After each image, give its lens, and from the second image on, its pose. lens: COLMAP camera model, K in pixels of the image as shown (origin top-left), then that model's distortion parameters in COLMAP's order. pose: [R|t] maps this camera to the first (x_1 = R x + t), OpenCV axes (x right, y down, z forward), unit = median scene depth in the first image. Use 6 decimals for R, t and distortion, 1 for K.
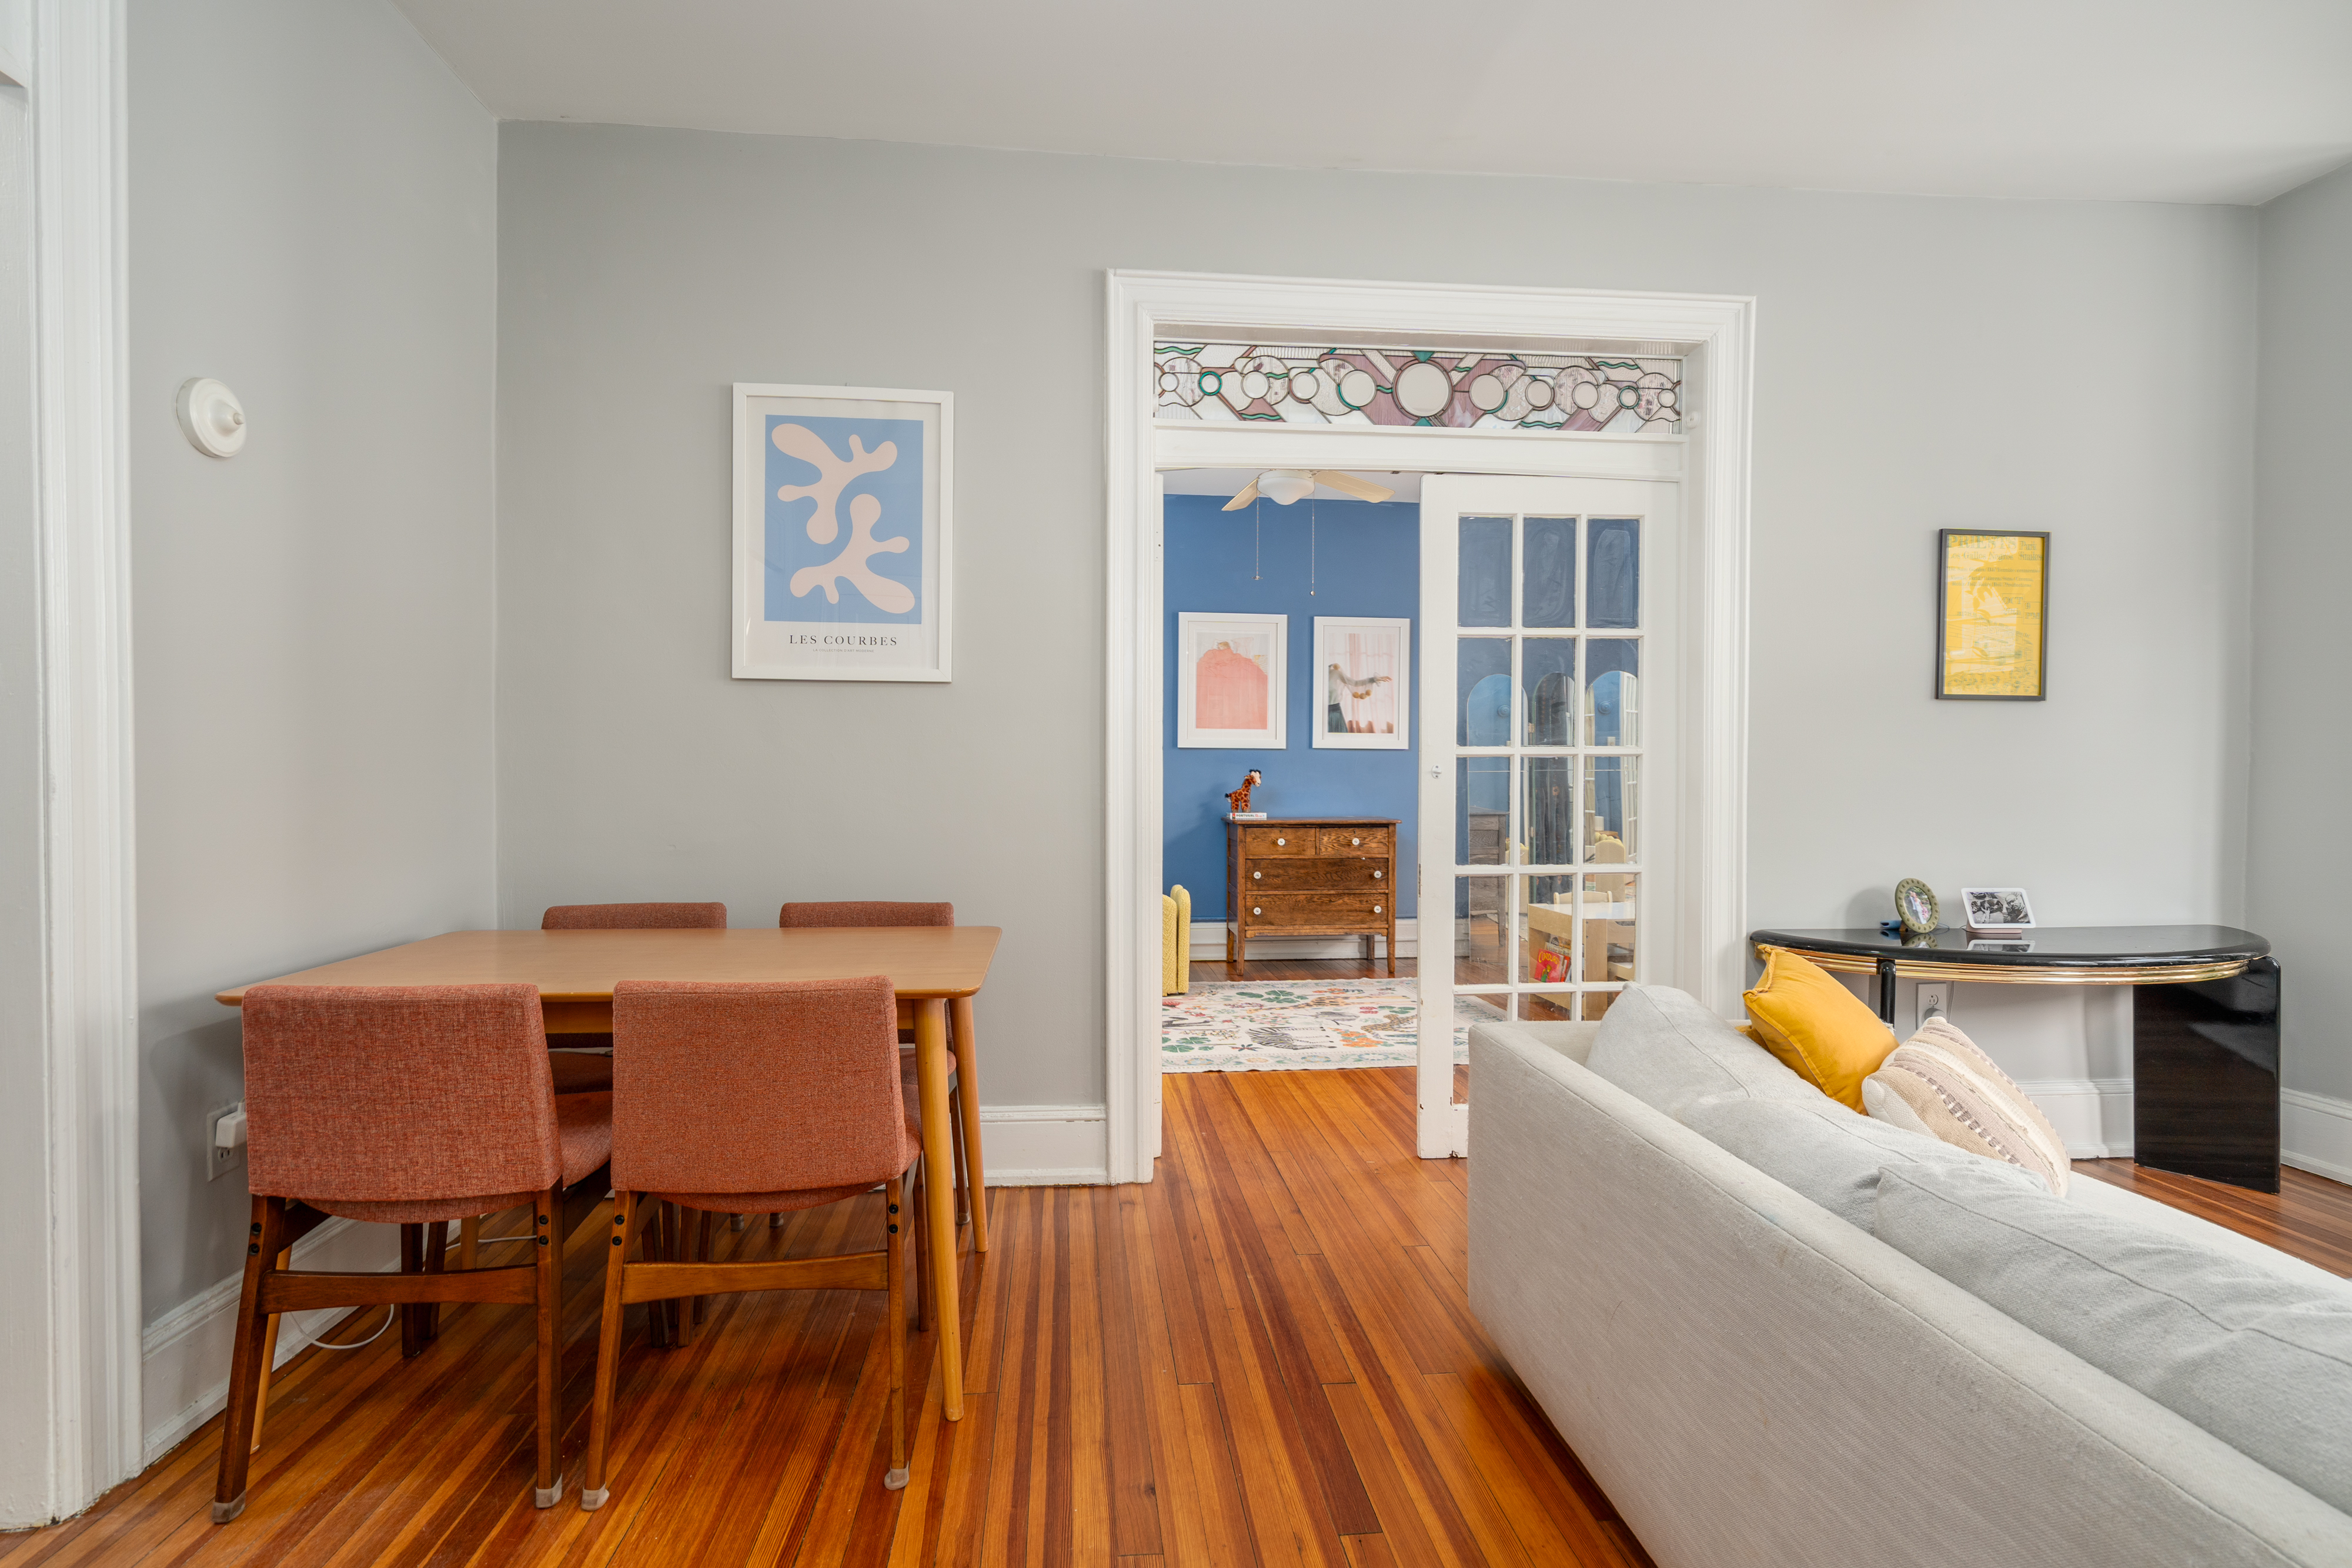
lens RADIAL K [[1135.1, 0, 1165.1], [0, 1135.1, 779.1], [0, 0, 1]] dist [-0.005654, 0.000700]
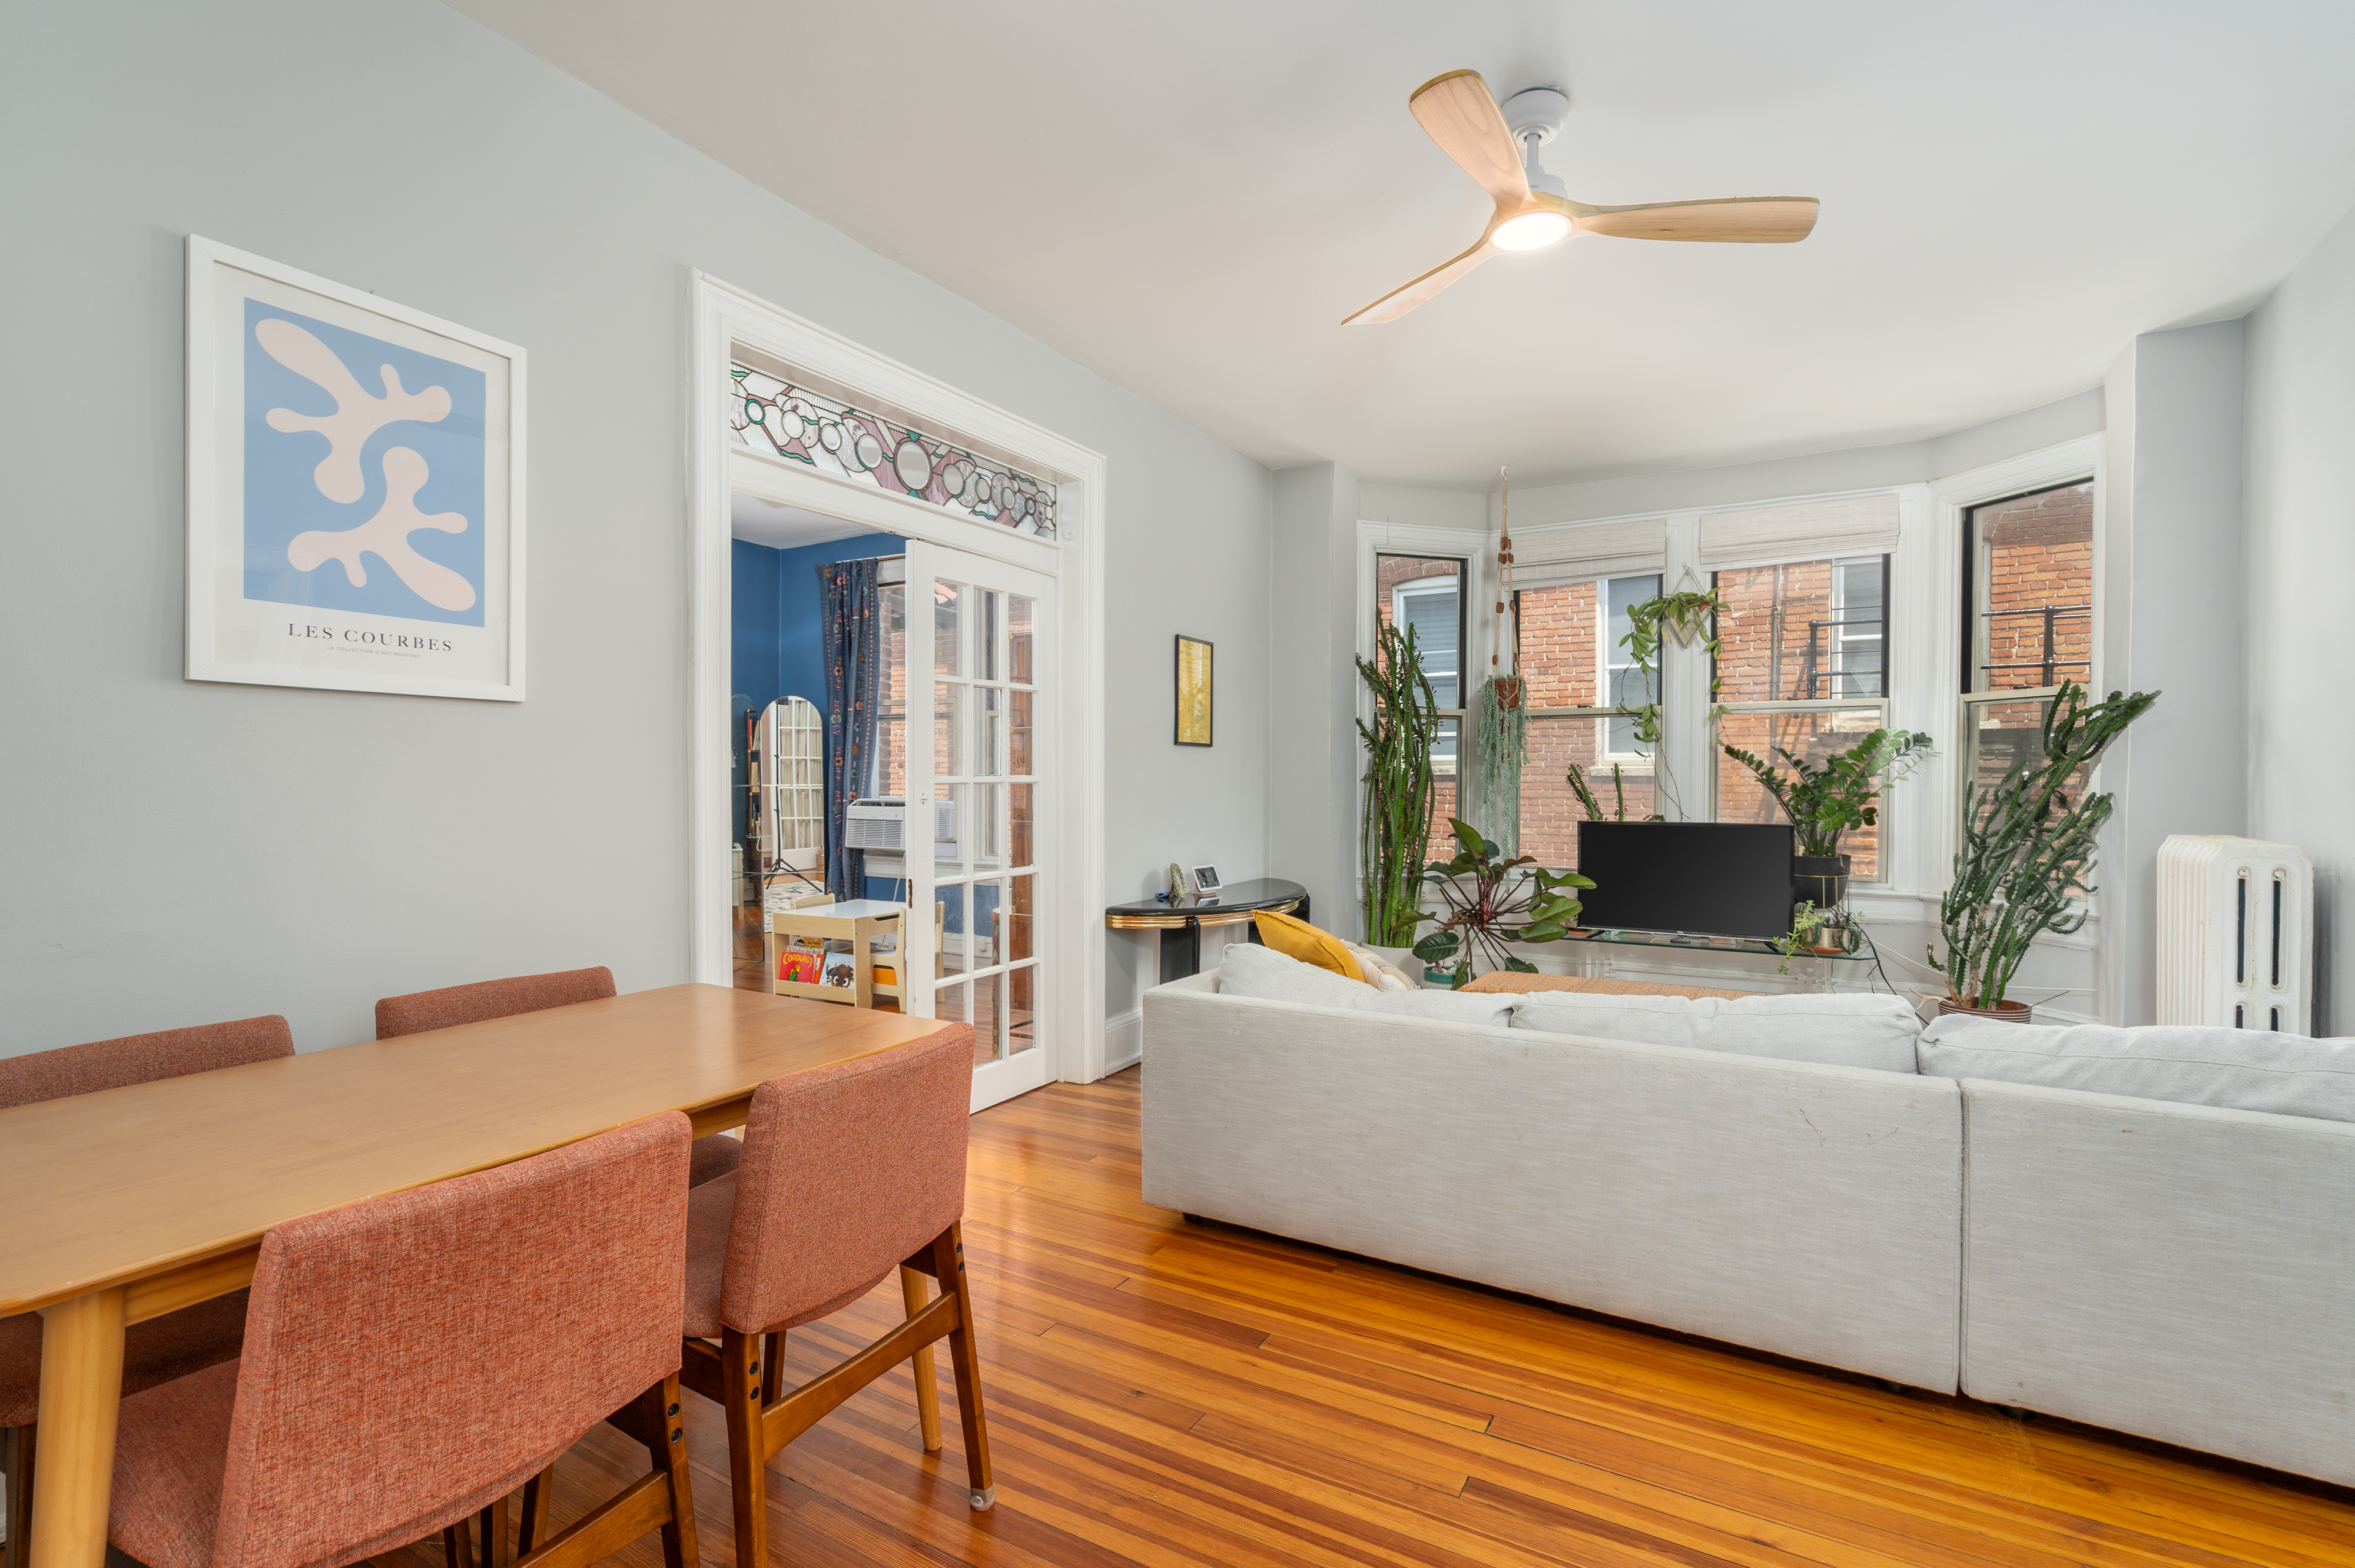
lens RADIAL K [[1082.1, 0, 1184.4], [0, 1082.1, 782.9], [0, 0, 1]] dist [-0.003358, 0.001046]
pose [[0.573133, -0.007441, 0.819428, -0.518882], [0.006720, 0.999968, 0.004381, -0.025298], [-0.819434, 0.002996, 0.573165, 0.150341]]
